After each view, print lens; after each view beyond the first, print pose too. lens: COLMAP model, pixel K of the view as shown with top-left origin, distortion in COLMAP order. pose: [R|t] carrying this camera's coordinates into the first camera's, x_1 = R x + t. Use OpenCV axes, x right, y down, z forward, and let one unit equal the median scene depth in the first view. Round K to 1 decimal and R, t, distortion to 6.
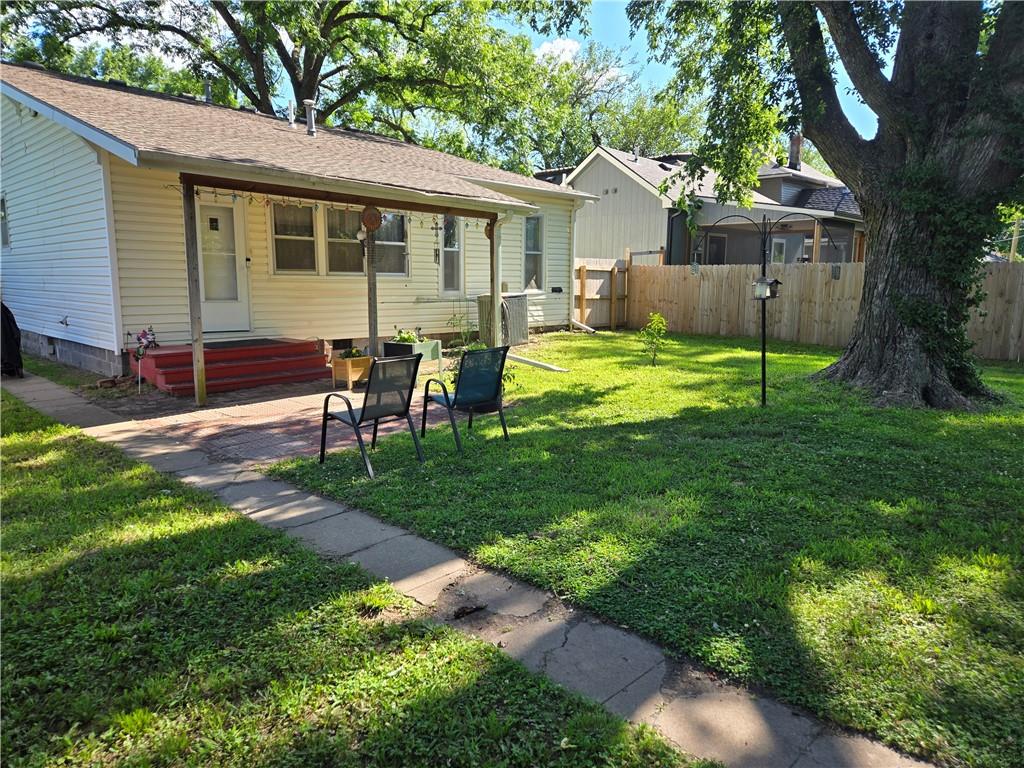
lens RADIAL K [[678.5, 0, 510.5], [0, 678.5, 380.8], [0, 0, 1]] dist [0.072871, -0.052868]
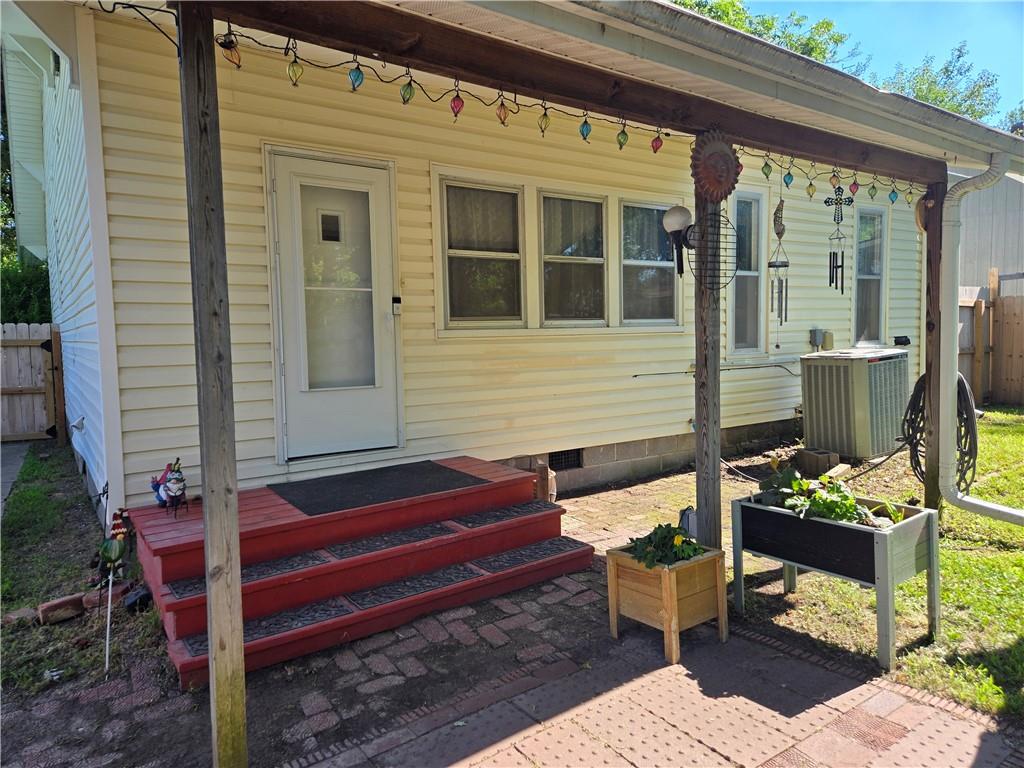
lens RADIAL K [[667.2, 0, 498.6], [0, 667.2, 382.4], [0, 0, 1]] dist [0.061961, -0.000368]
pose [[0.977740, -0.009381, -0.209611, -0.235442], [-0.005515, 0.997506, -0.070368, -0.094566], [0.209749, 0.069958, 0.975249, 0.615929]]
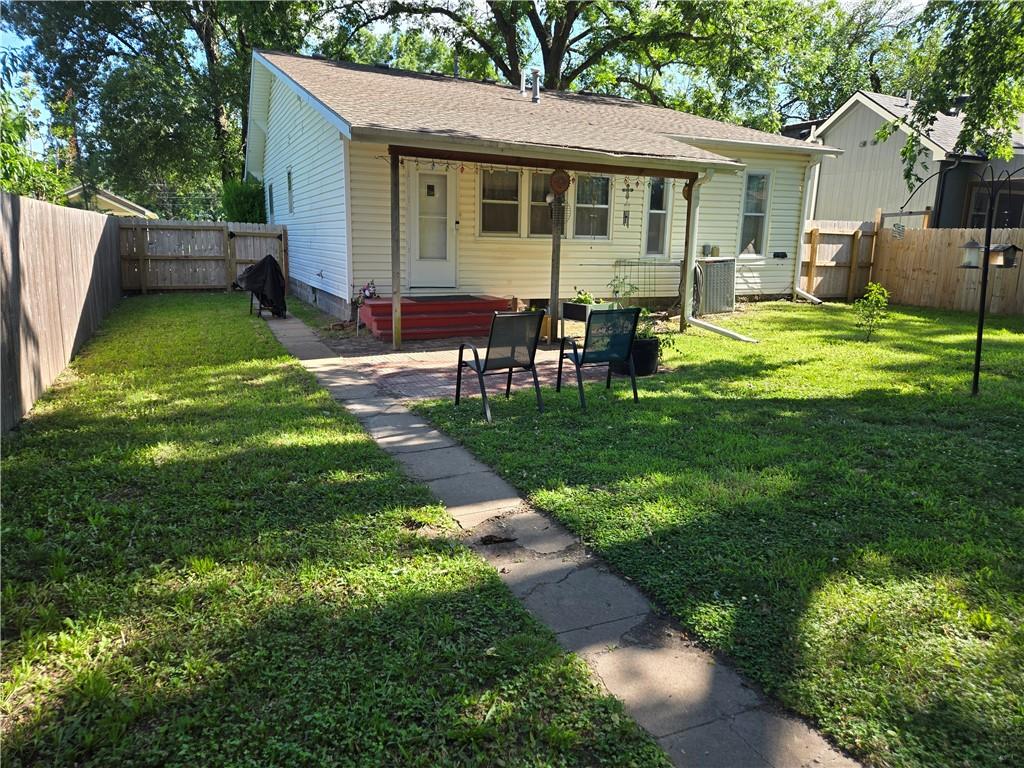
lens RADIAL K [[678.5, 0, 510.5], [0, 678.5, 380.8], [0, 0, 1]] dist [0.072871, -0.052868]
pose [[0.932900, 0.084817, -0.350005, 0.112598], [-0.067360, 0.995814, 0.061776, 0.003991], [0.353780, -0.034055, 0.934709, -0.003777]]
